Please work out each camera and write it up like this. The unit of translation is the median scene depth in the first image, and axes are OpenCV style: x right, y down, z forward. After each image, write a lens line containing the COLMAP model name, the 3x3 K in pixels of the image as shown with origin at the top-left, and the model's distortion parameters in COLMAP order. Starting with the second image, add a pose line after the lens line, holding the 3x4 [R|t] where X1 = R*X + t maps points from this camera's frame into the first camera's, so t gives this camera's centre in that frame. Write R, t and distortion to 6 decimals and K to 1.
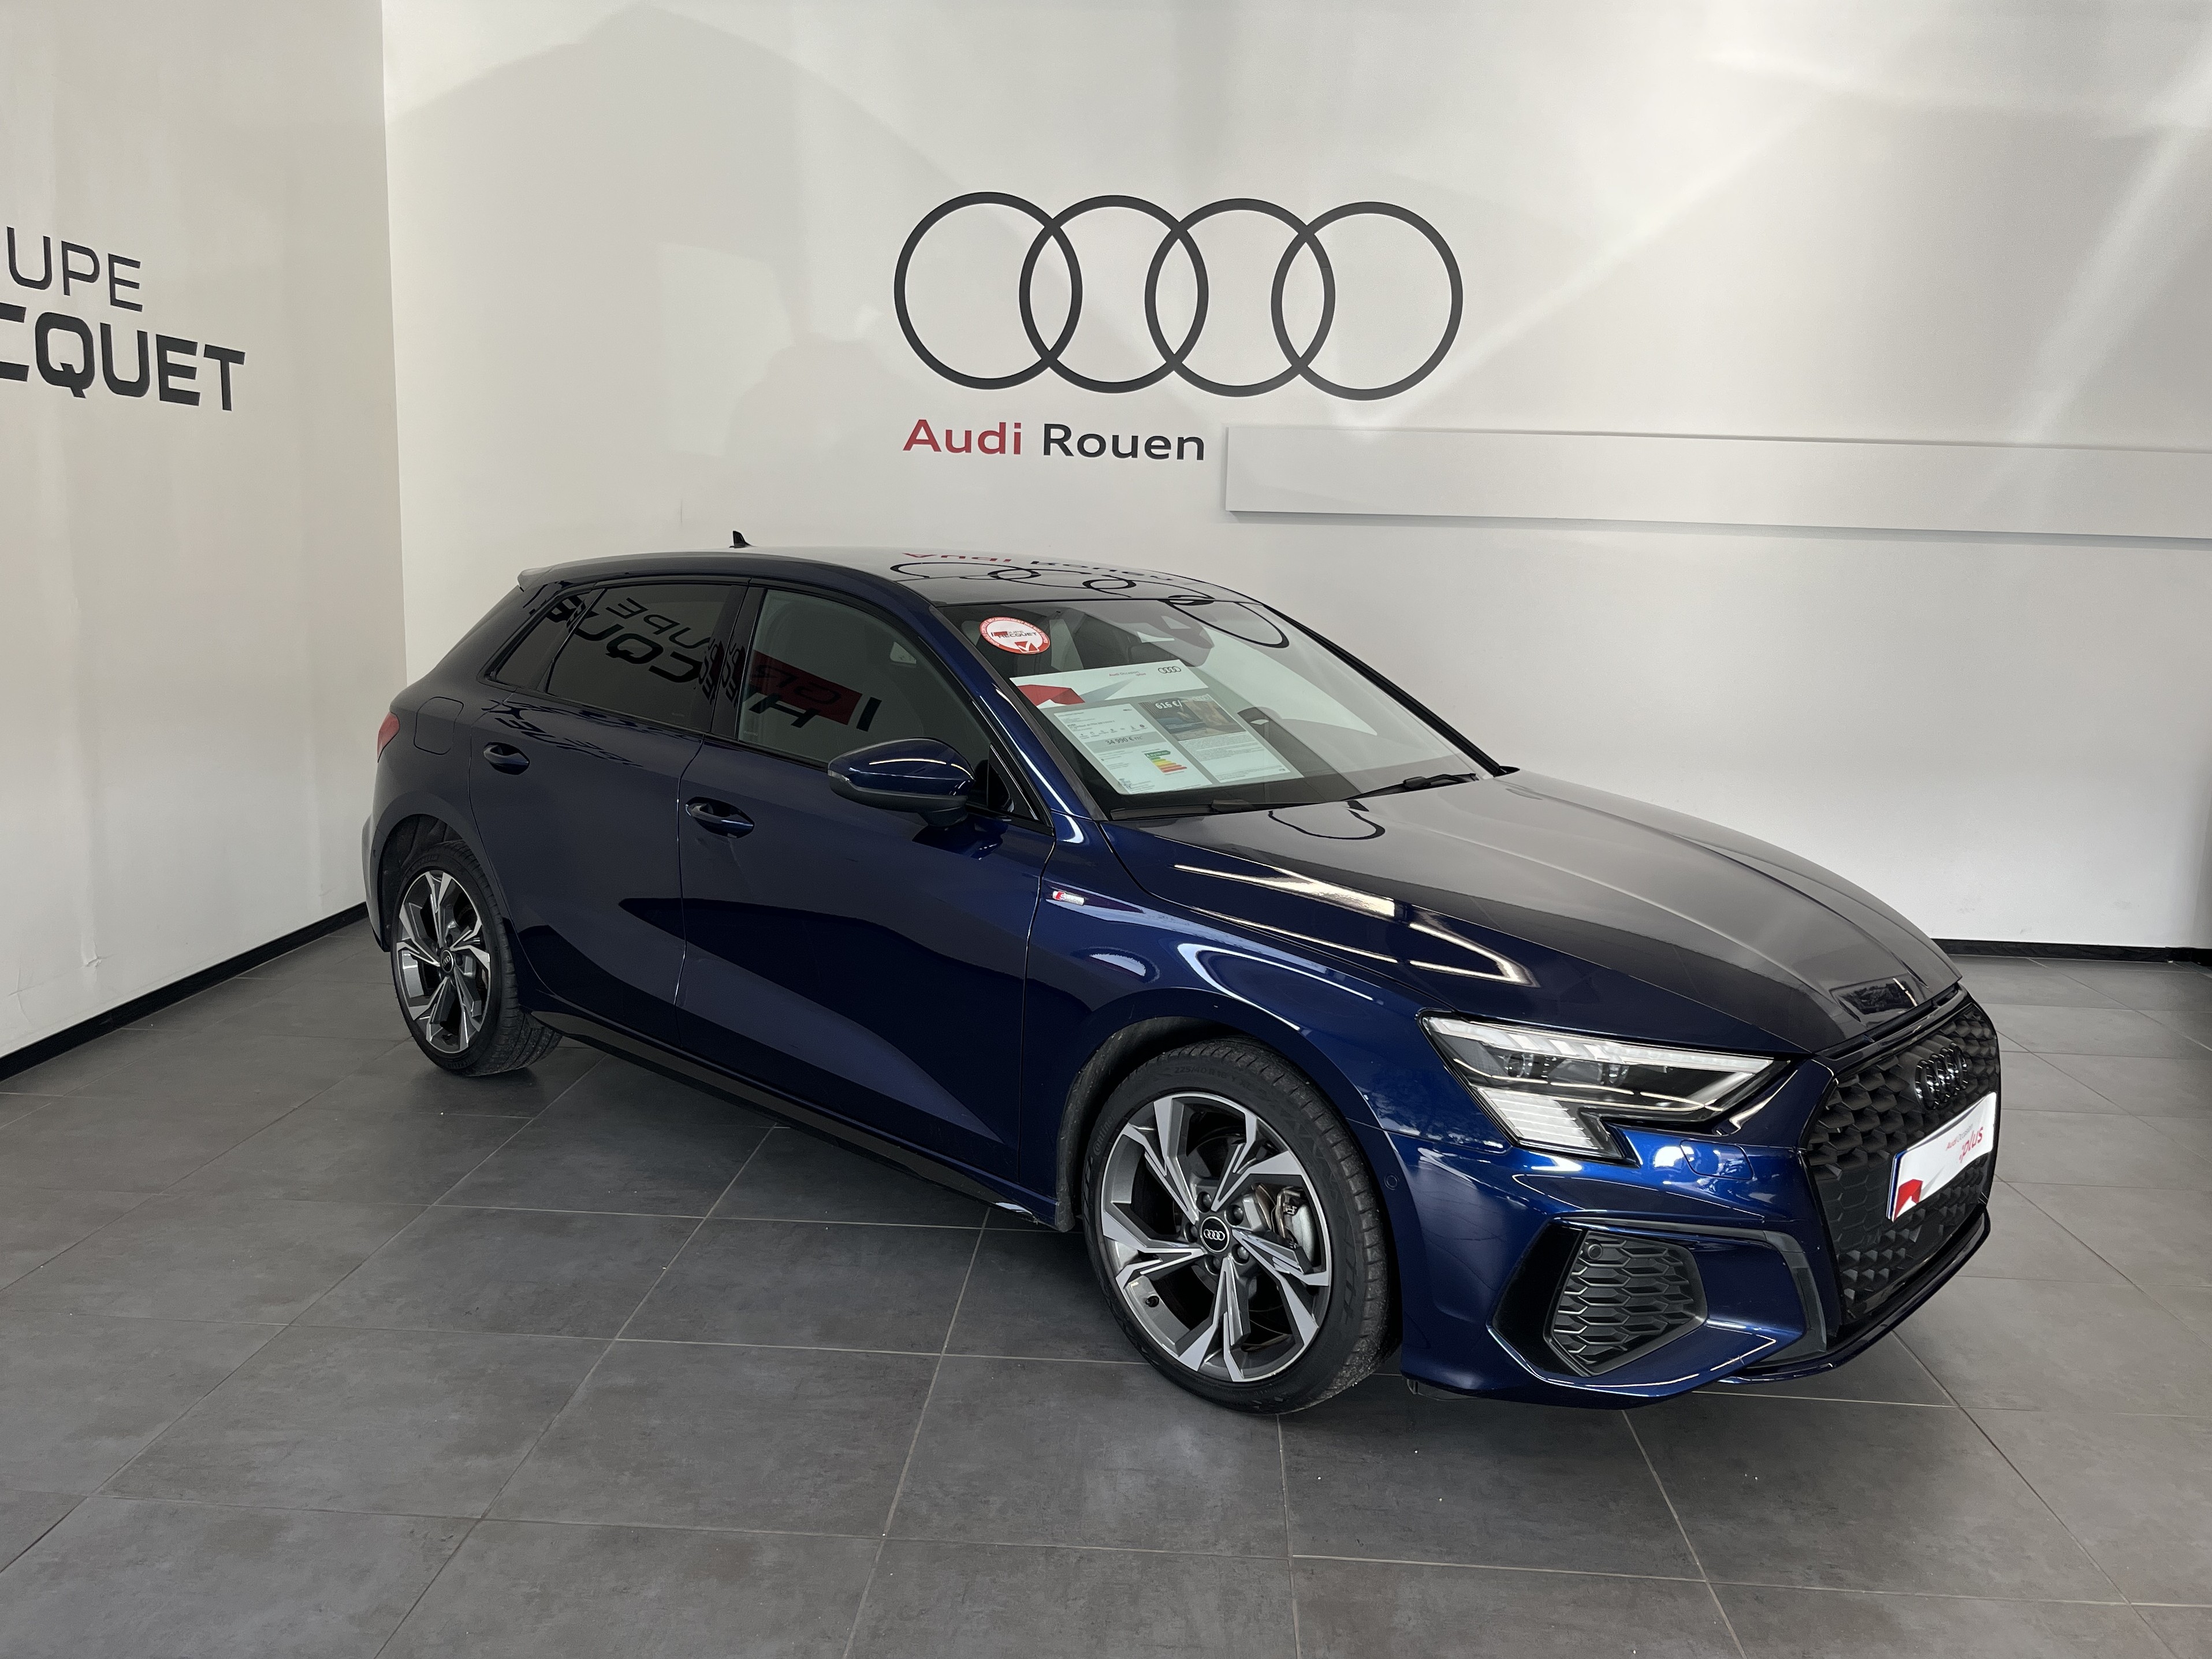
lens RADIAL K [[1742.5, 0, 1112.9], [0, 1742.5, 835.3], [0, 0, 1]] dist [0.037171, -0.098912]
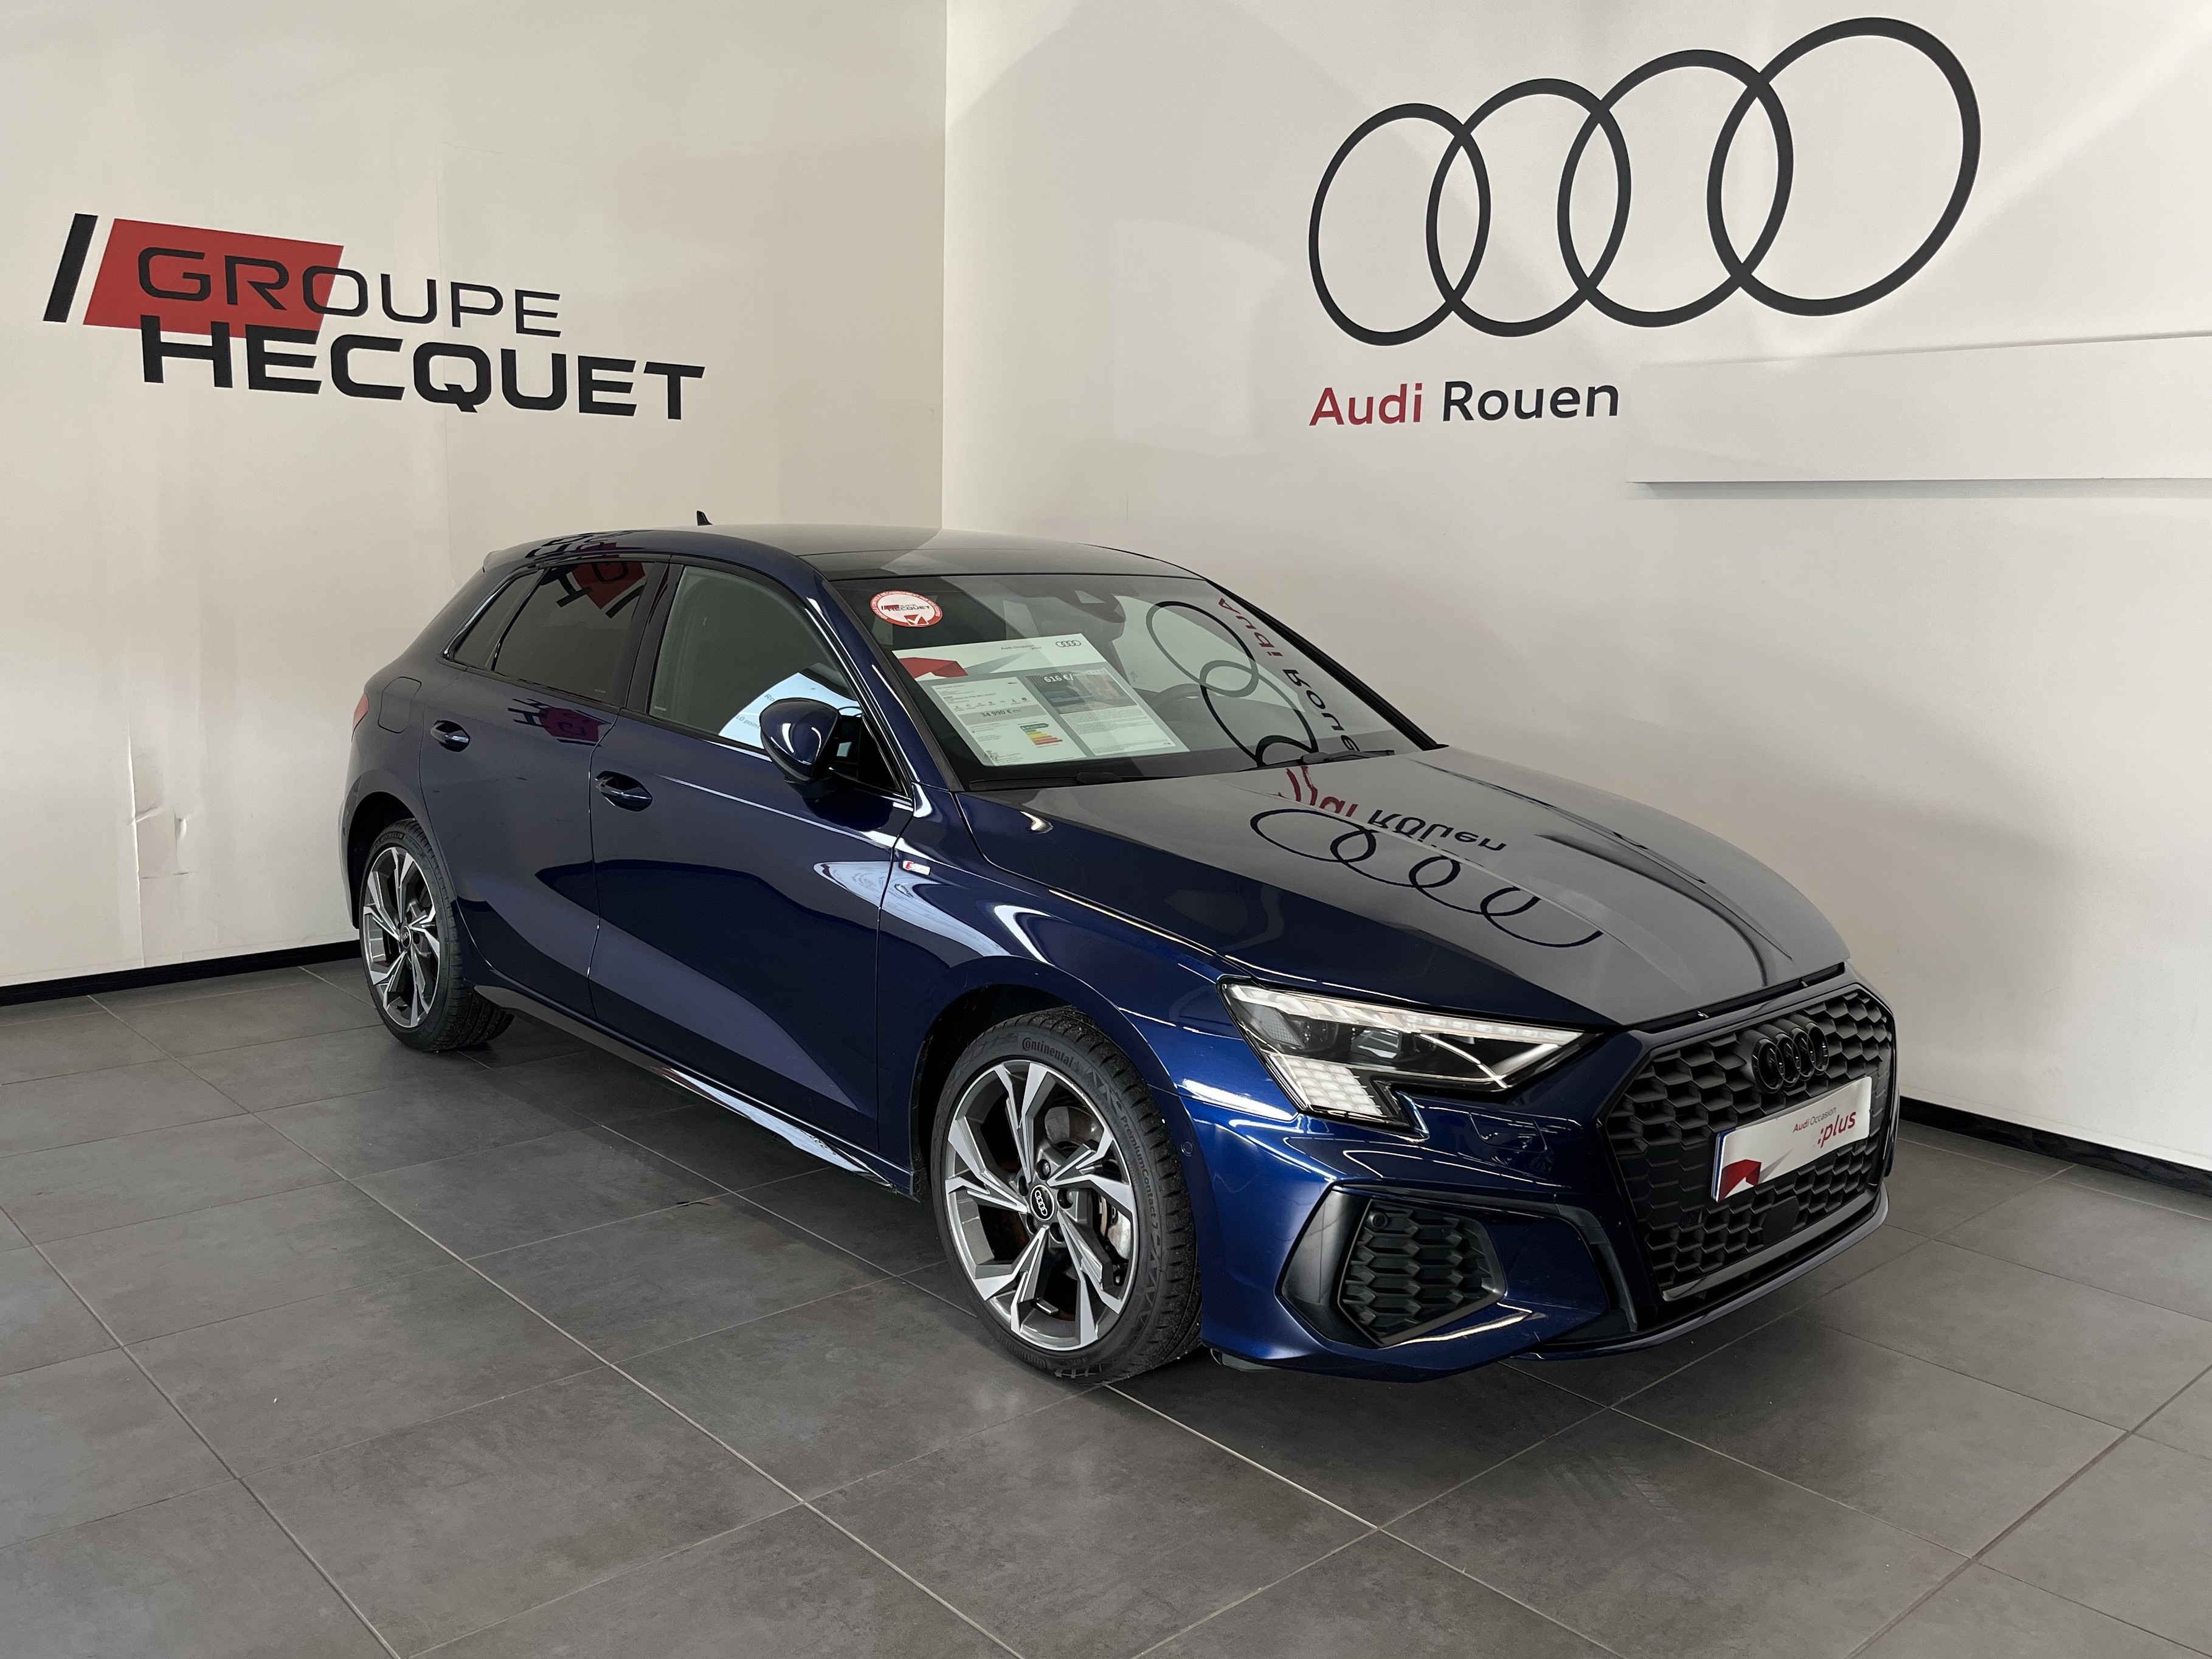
lens RADIAL K [[1837.1, 0, 1113.5], [0, 1837.1, 819.3], [0, 0, 1]] dist [-0.008282, 0.041551]
pose [[0.711388, 0.094686, -0.696392, 0.464608], [-0.116059, 0.993106, 0.016471, -0.033298], [0.693150, 0.069105, 0.717473, 0.308245]]
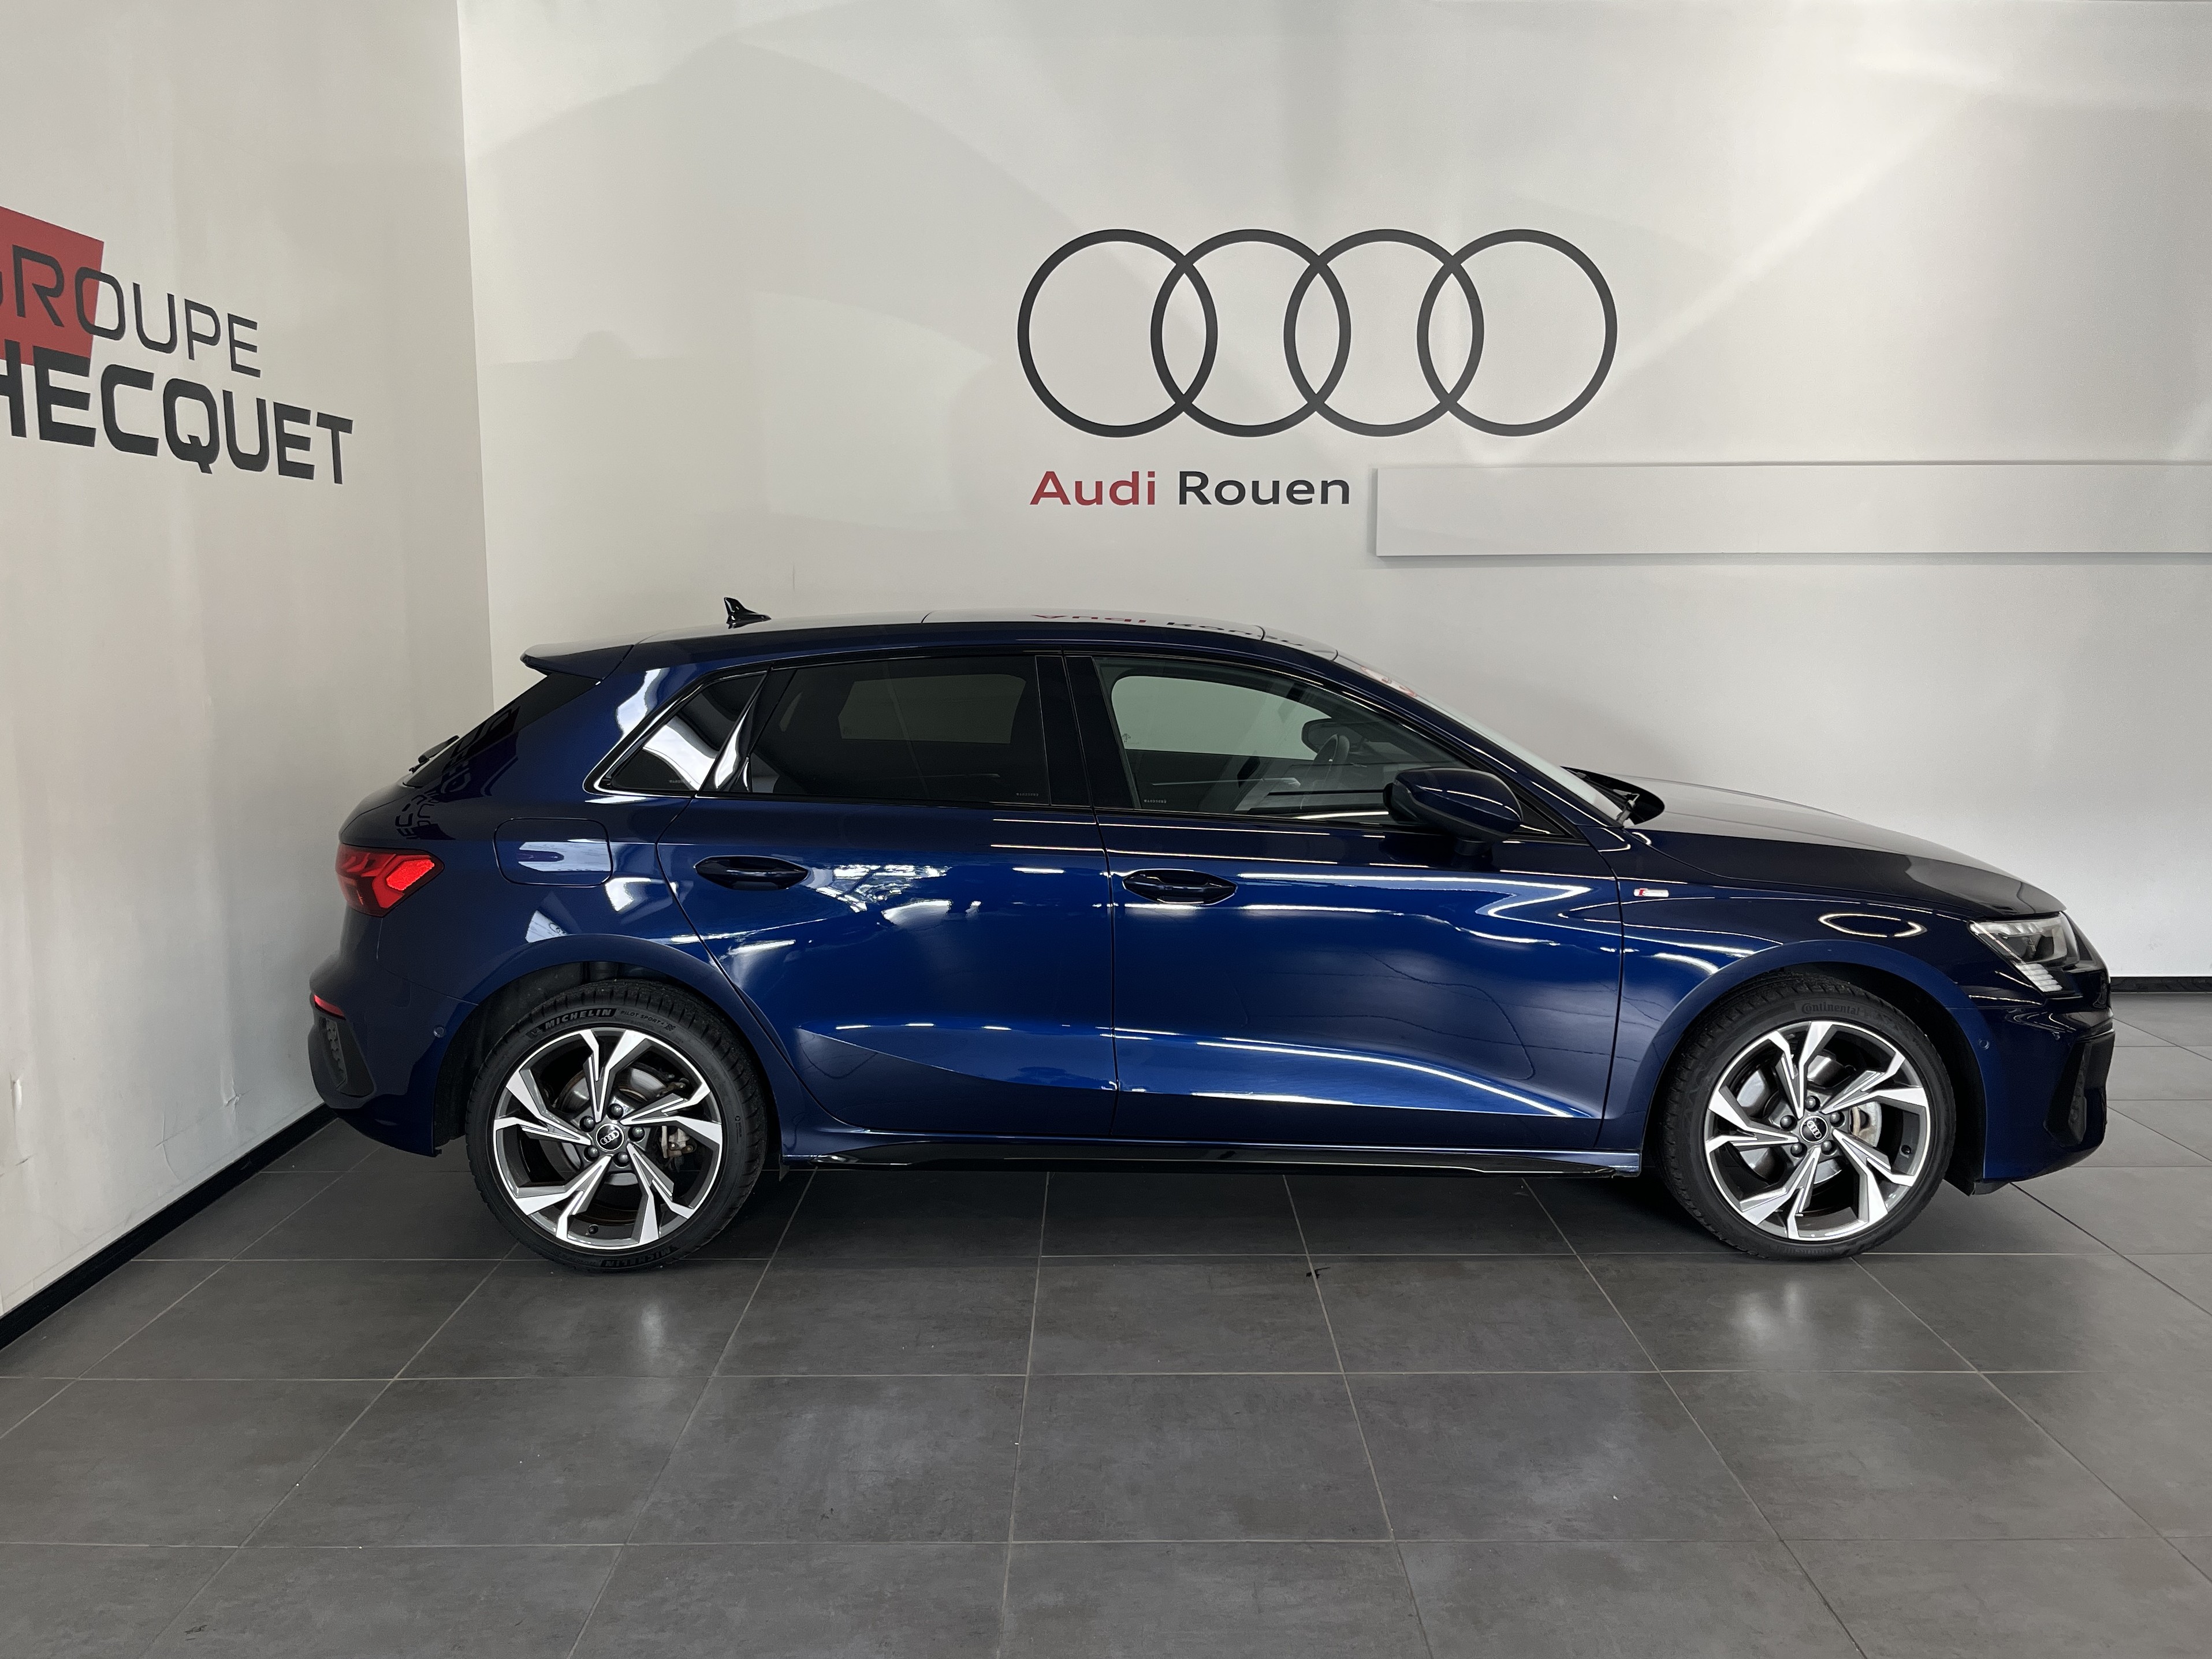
lens RADIAL K [[1735.3, 0, 1088.9], [0, 1735.3, 835.8], [0, 0, 1]] dist [0.038531, -0.092740]
pose [[0.998653, -0.038983, 0.034241, -0.130189], [0.039823, 0.998914, -0.024174, -0.018067], [-0.033261, 0.025505, 0.999121, 0.066807]]
